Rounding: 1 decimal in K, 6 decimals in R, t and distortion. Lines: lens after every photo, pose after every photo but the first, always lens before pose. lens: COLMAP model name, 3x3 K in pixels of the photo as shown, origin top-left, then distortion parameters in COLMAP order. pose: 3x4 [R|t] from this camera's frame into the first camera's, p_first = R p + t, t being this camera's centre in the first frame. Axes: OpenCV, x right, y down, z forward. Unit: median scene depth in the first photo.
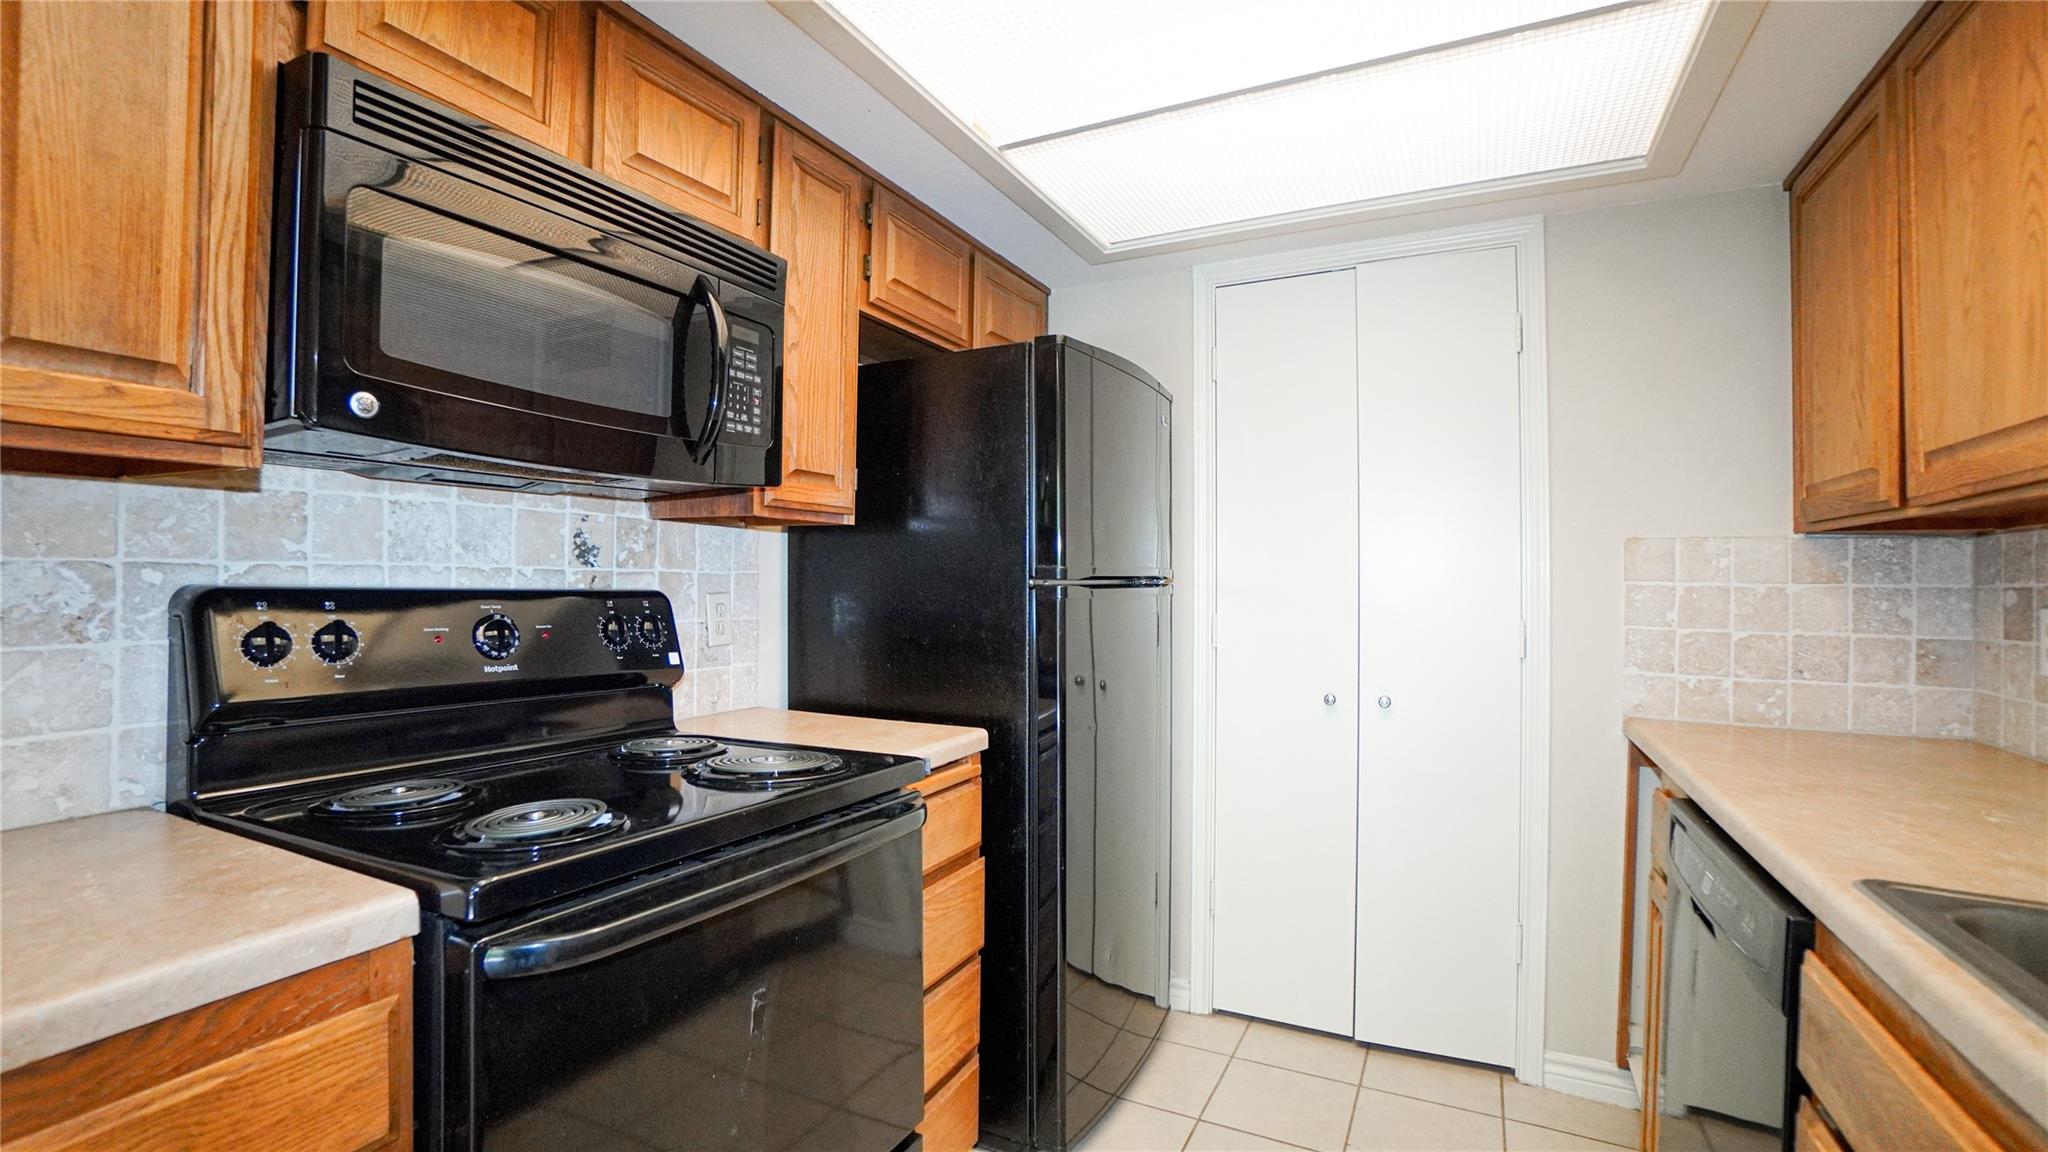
lens RADIAL K [[902.9, 0, 1007.8], [0, 902.9, 568.8], [0, 0, 1]] dist [-0.062508, 0.021488]
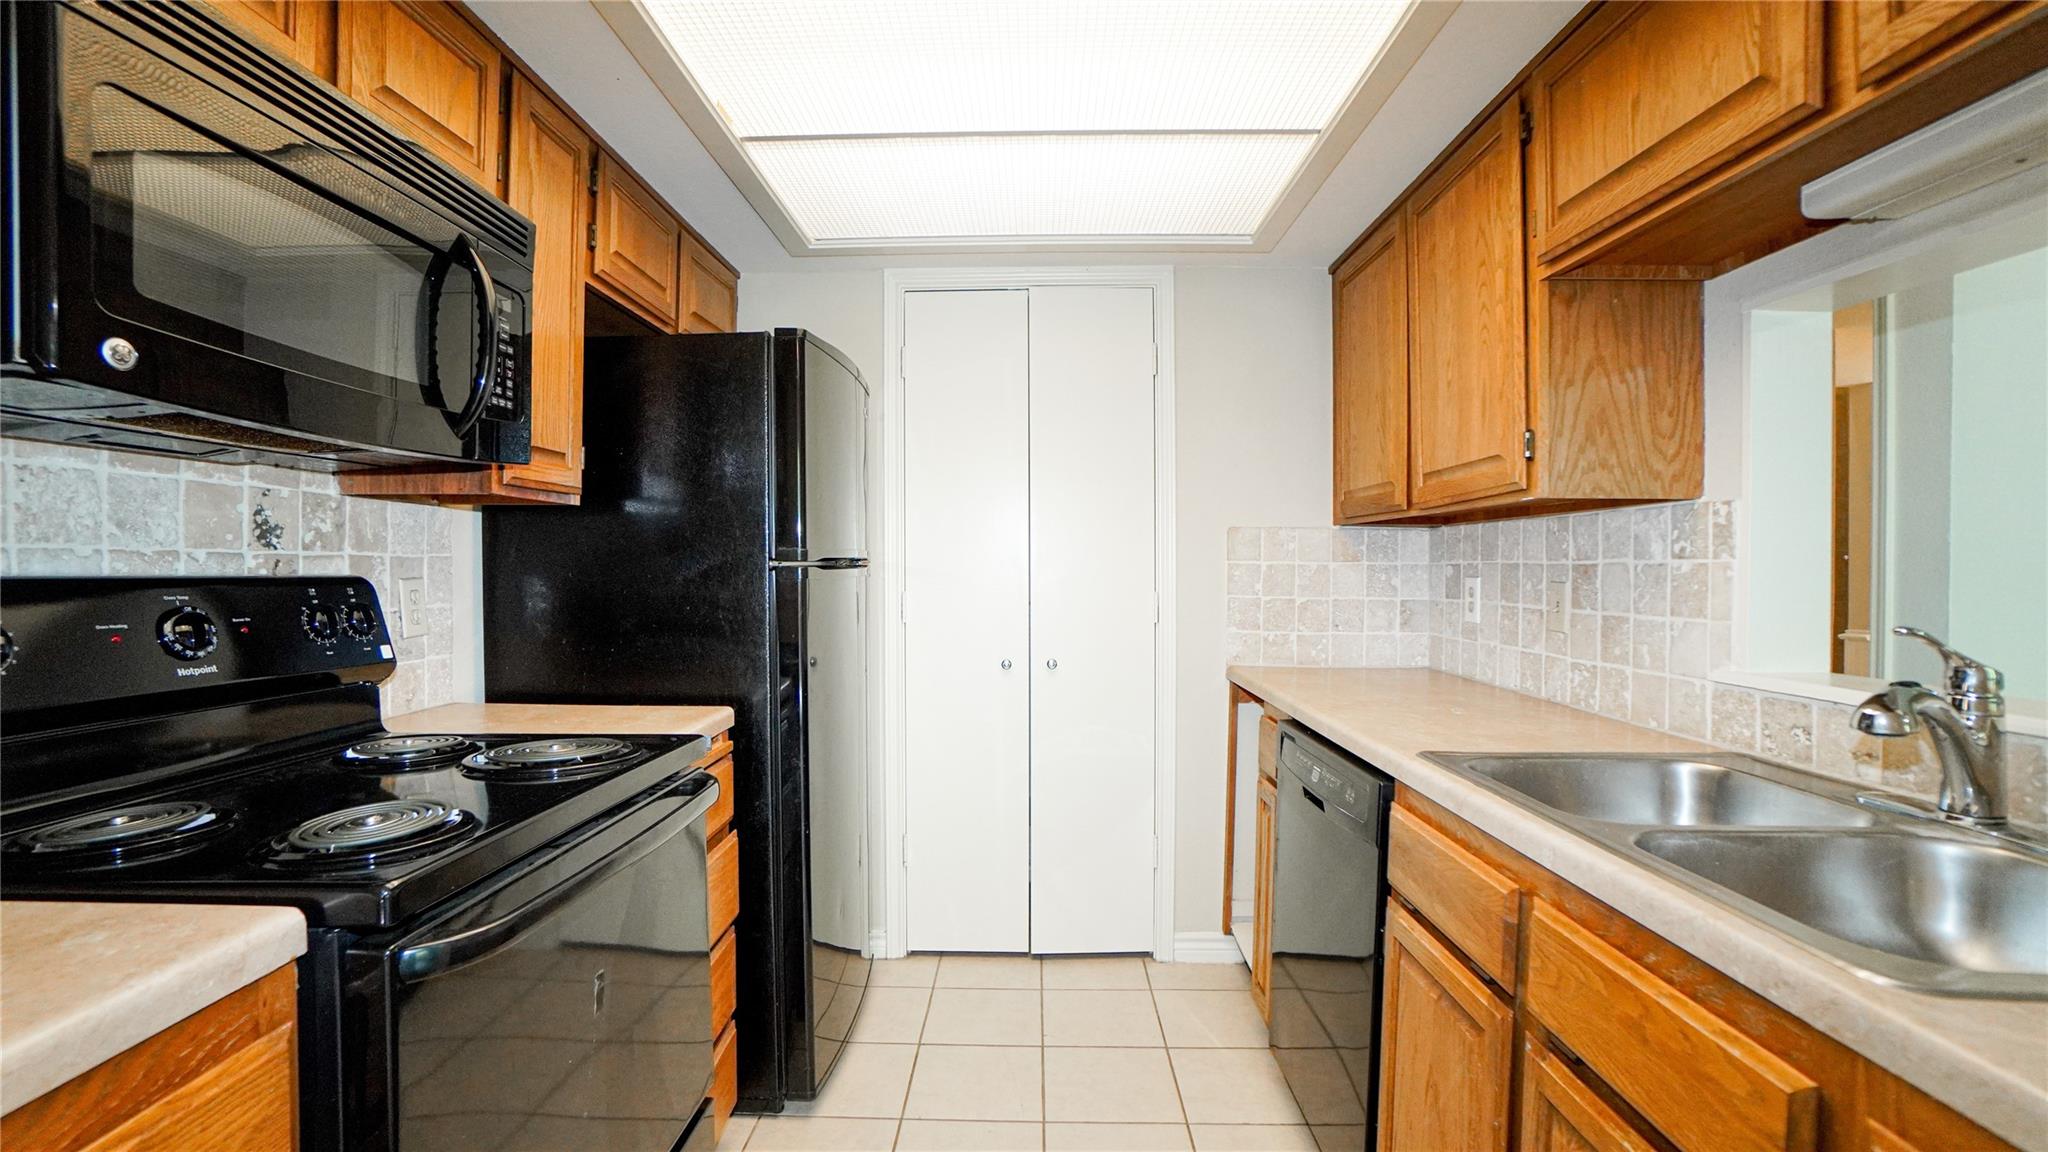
lens RADIAL K [[902.9, 0, 1007.8], [0, 902.9, 568.8], [0, 0, 1]] dist [-0.062508, 0.021488]
pose [[0.901321, -0.008681, 0.433064, -0.191285], [-0.000153, 0.999793, 0.020361, -0.000794], [-0.433151, -0.018418, 0.901133, -0.059371]]
